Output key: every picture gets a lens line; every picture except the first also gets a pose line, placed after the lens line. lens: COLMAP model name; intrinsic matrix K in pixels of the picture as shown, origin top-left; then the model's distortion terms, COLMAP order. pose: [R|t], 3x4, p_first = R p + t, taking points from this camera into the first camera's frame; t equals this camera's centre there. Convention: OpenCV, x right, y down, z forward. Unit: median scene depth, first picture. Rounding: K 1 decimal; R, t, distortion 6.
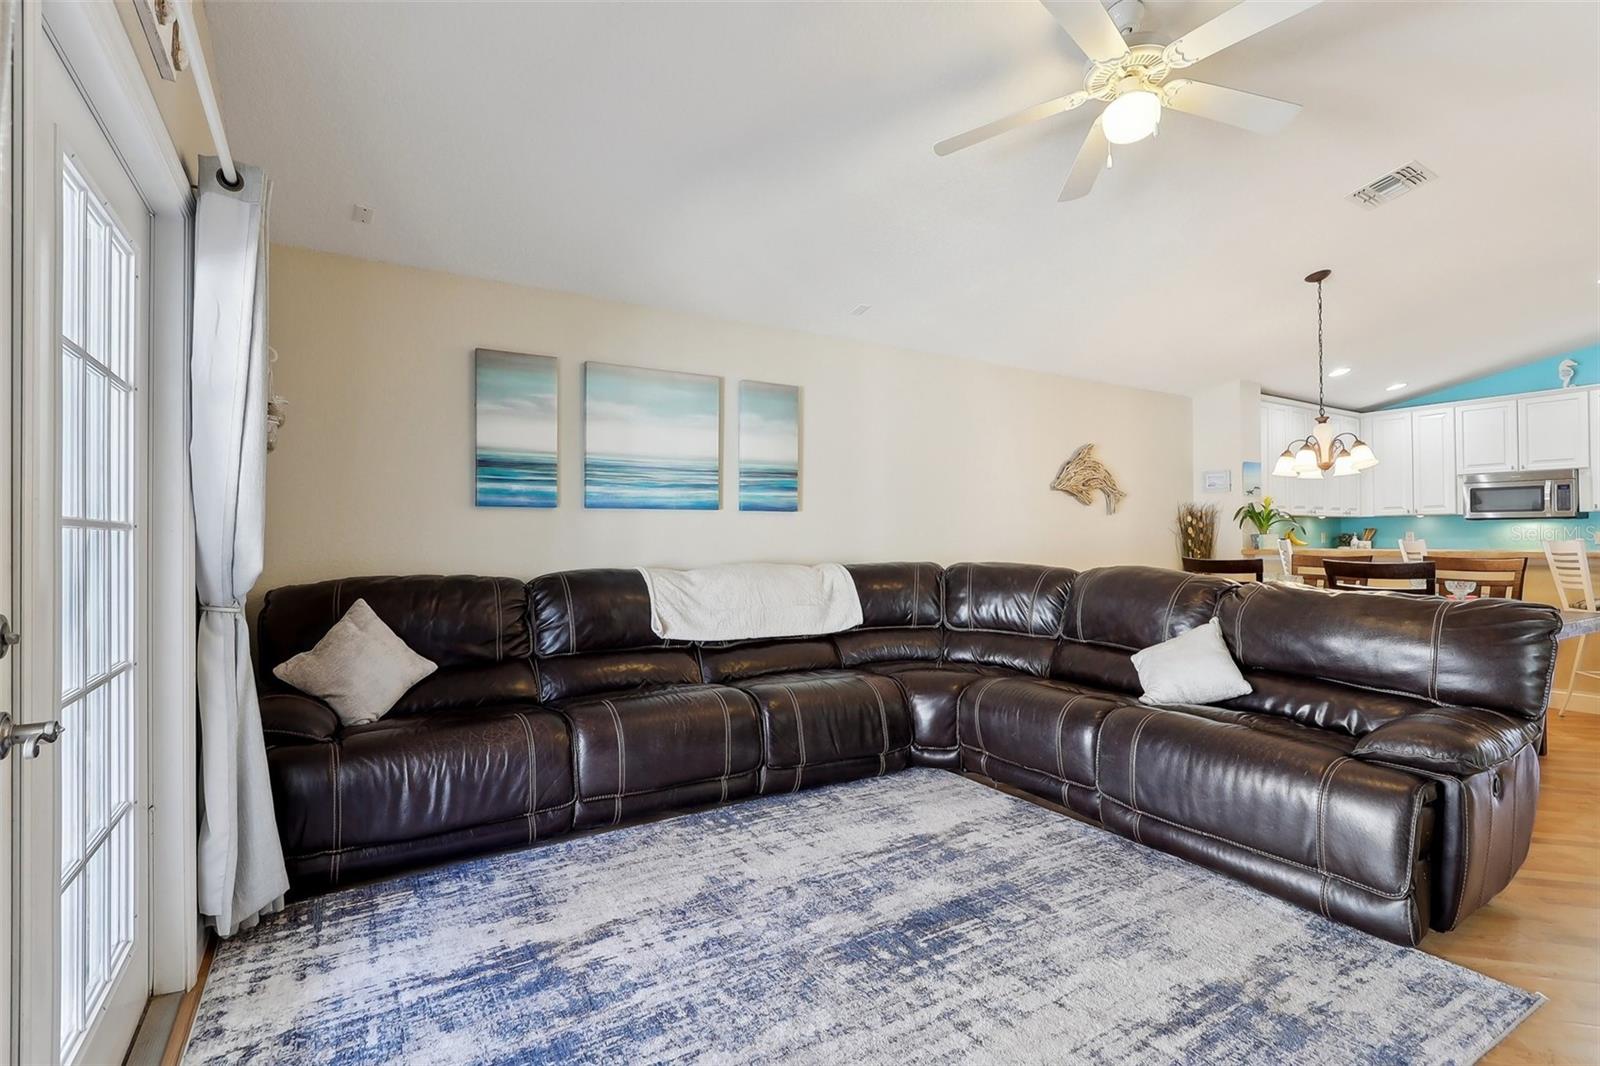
lens RADIAL K [[739.5, 0, 788.6], [0, 739.5, 540.3], [0, 0, 1]] dist [-0.016352, 0.002788]
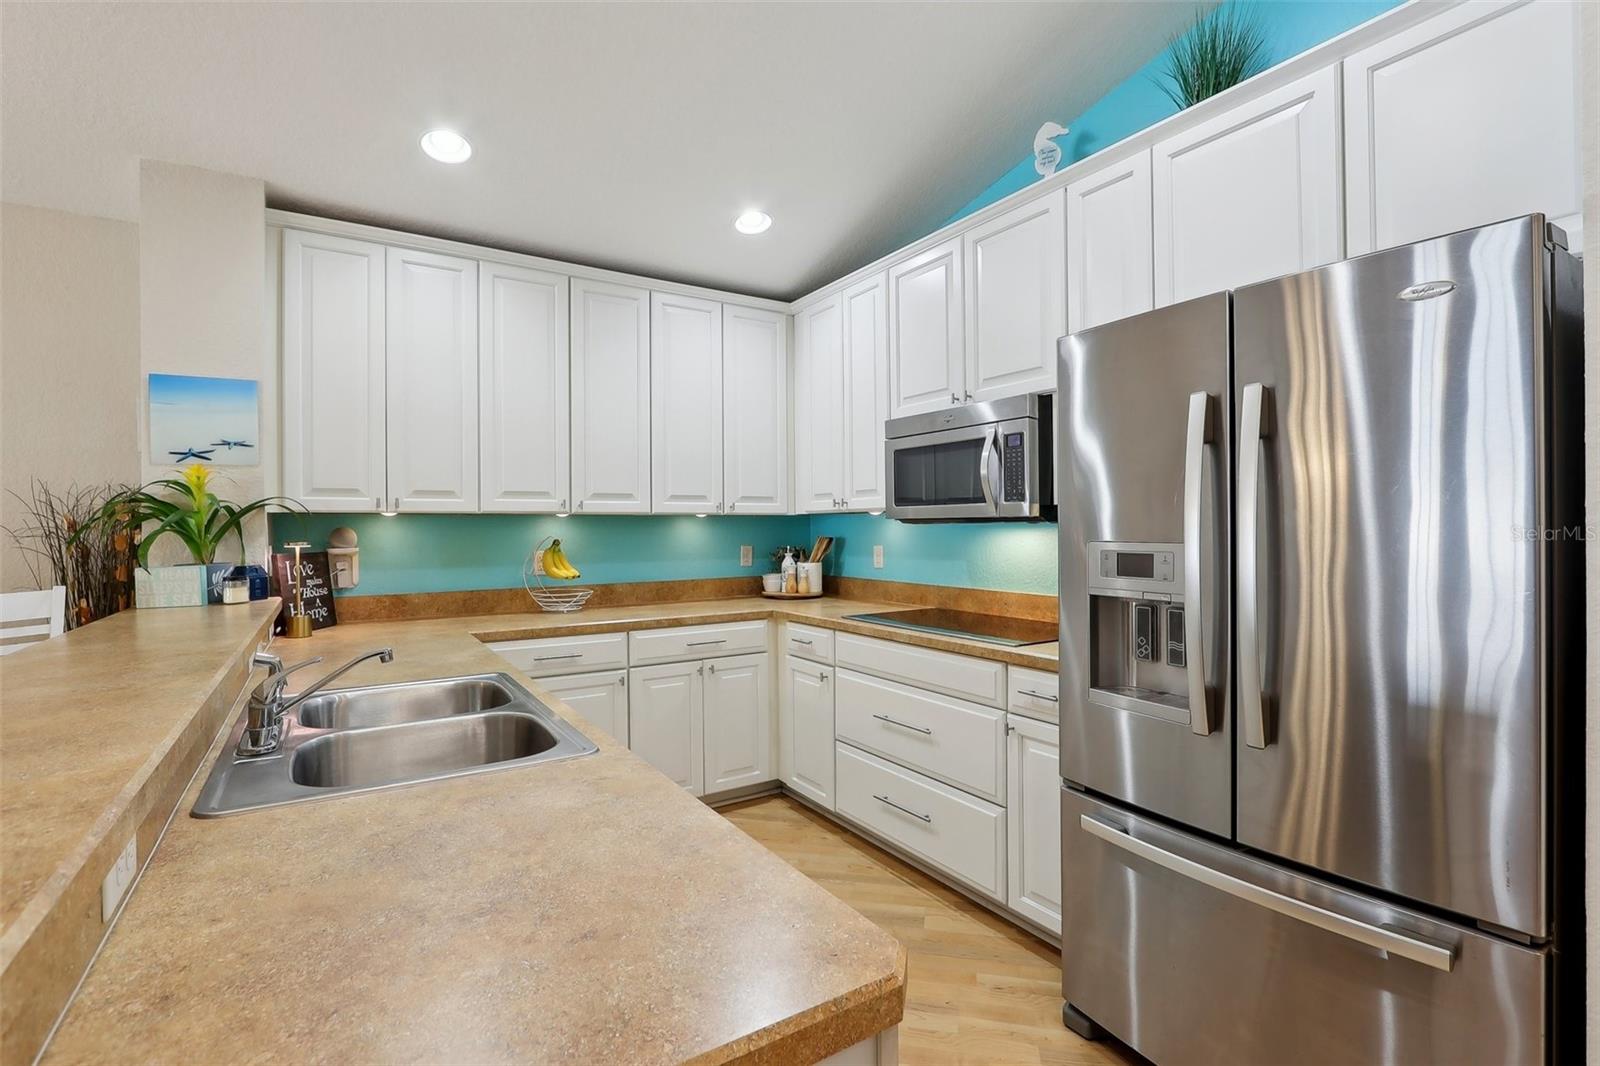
lens RADIAL K [[739.5, 0, 788.5], [0, 739.5, 529.5], [0, 0, 1]] dist [-0.016352, 0.002788]
pose [[0.999908, -0.000576, 0.013534, 1.572755], [0.000598, 0.999999, -0.001567, -0.042380], [-0.013533, 0.001575, 0.999907, 1.025438]]
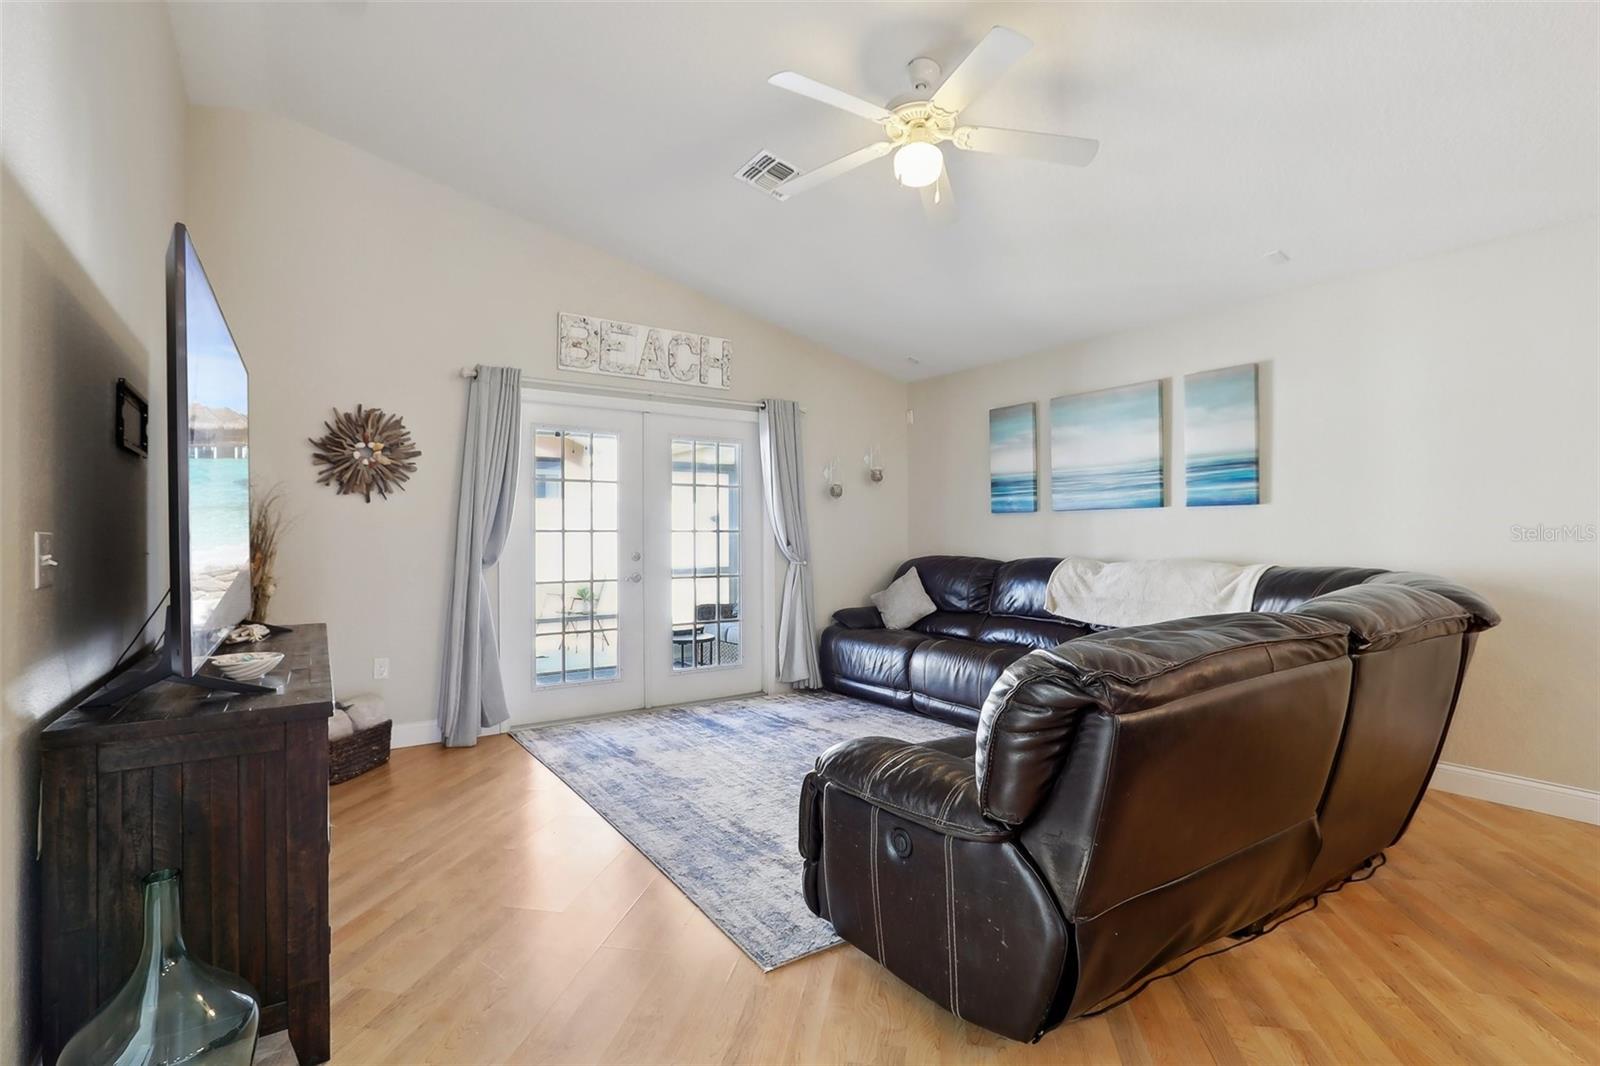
lens RADIAL K [[739.5, 0, 794.2], [0, 739.5, 533.6], [0, 0, 1]] dist [-0.016352, 0.002788]
pose [[0.055952, 0.004808, -0.998422, 1.002065], [-0.000160, 0.999988, 0.004807, -0.009585], [0.998433, -0.000110, 0.055952, 0.464948]]
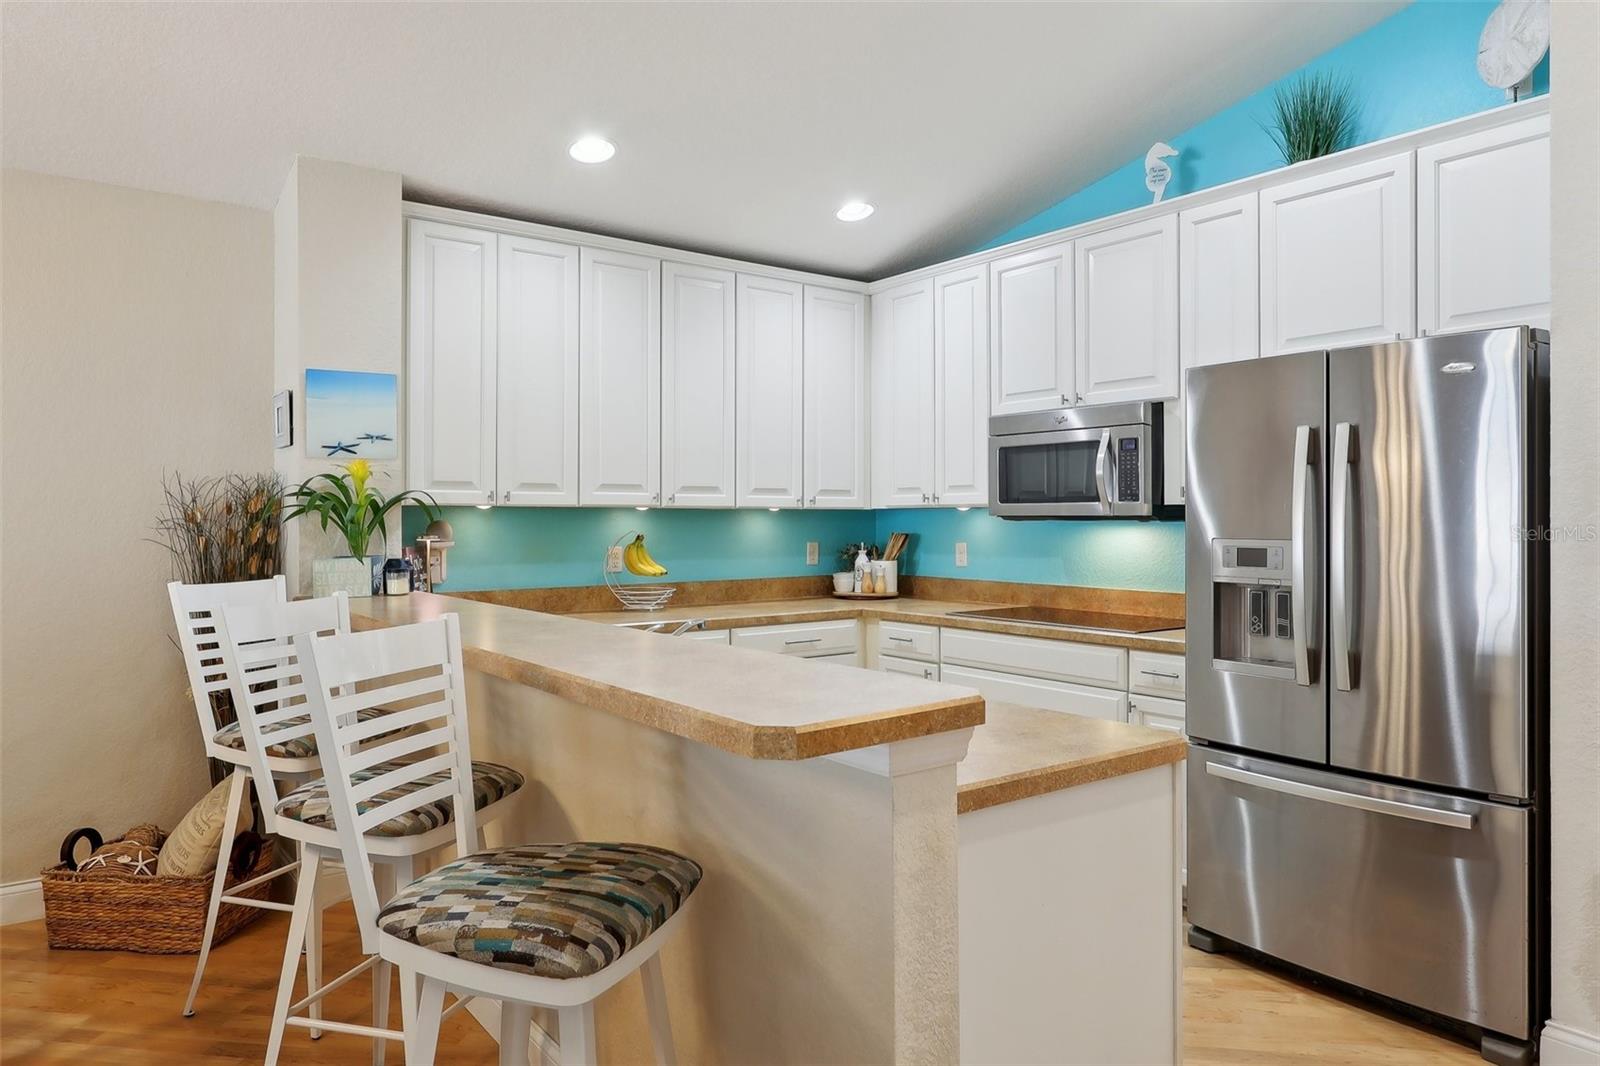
lens RADIAL K [[1045.8, 0, 791.8], [0, 1045.8, 519.8], [0, 0, 1]] dist [-0.006142, 0.008883]
pose [[0.995605, 0.006214, 0.093446, 1.368983], [-0.005887, 0.999976, -0.003779, -0.045007], [-0.093467, 0.003213, 0.995617, 0.715132]]
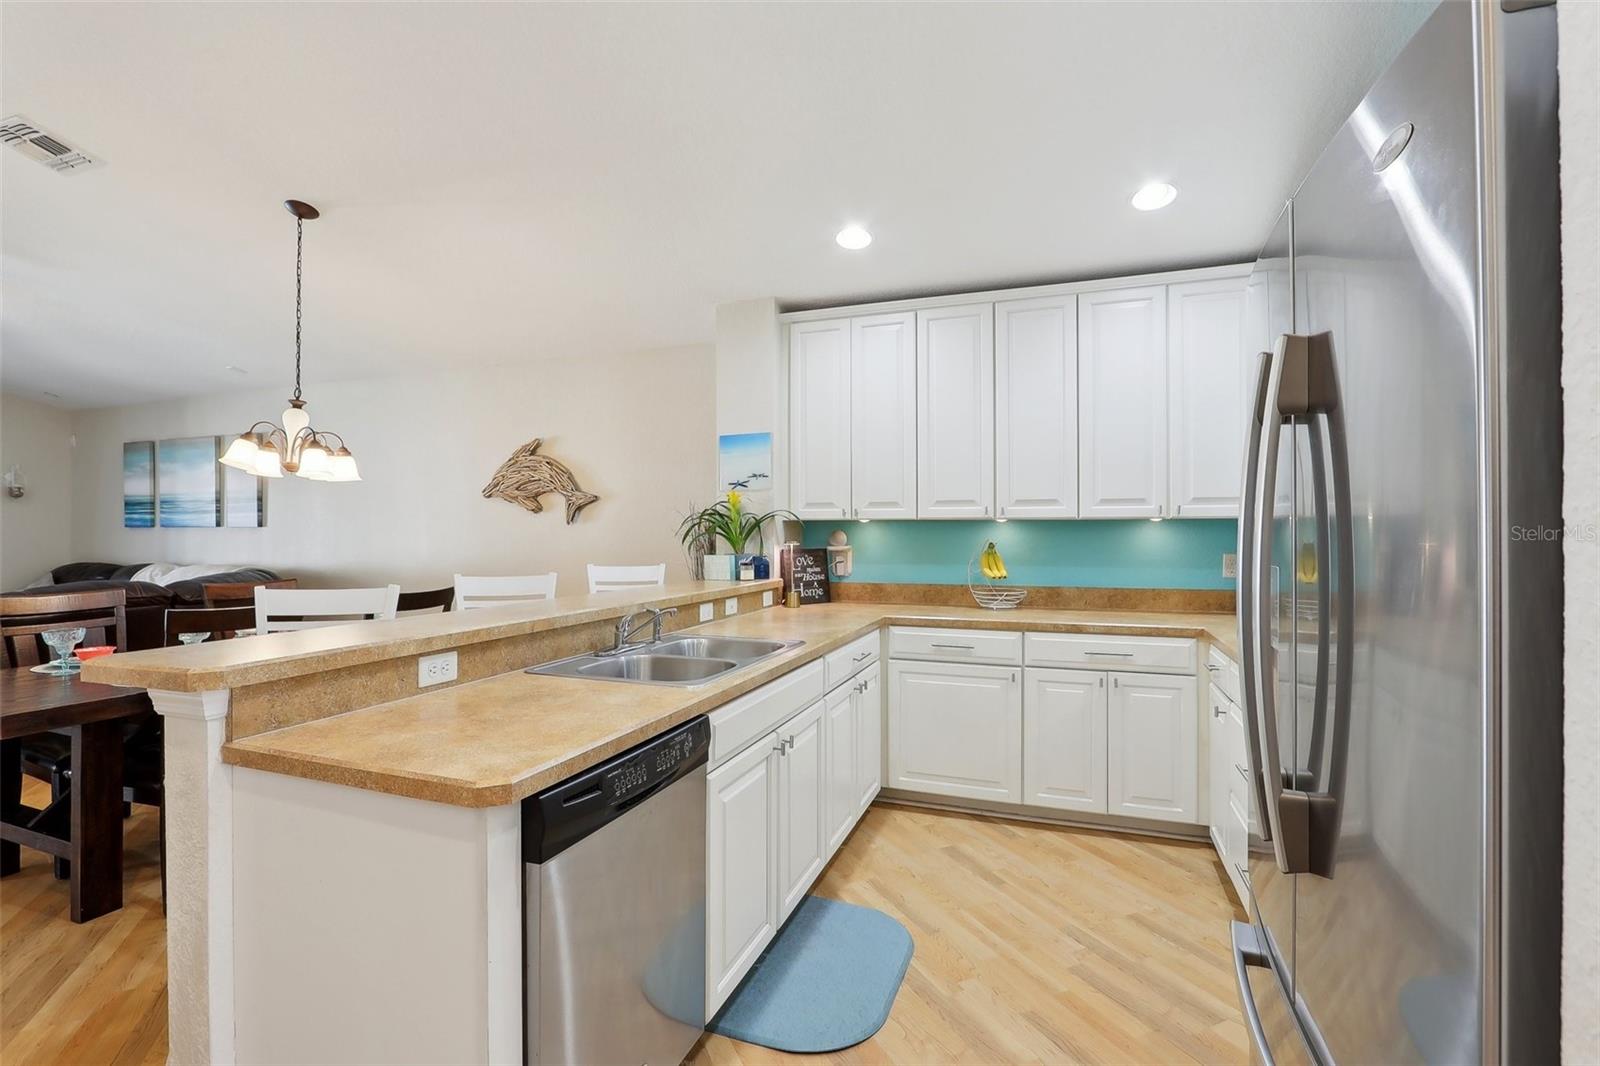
lens RADIAL K [[739.5, 0, 784.1], [0, 739.5, 527.5], [0, 0, 1]] dist [-0.016352, 0.002788]
pose [[0.609865, 0.002869, -0.792500, 1.908654], [-0.005649, 0.999984, -0.000726, -0.049501], [0.792485, 0.004919, 0.609871, 1.101371]]
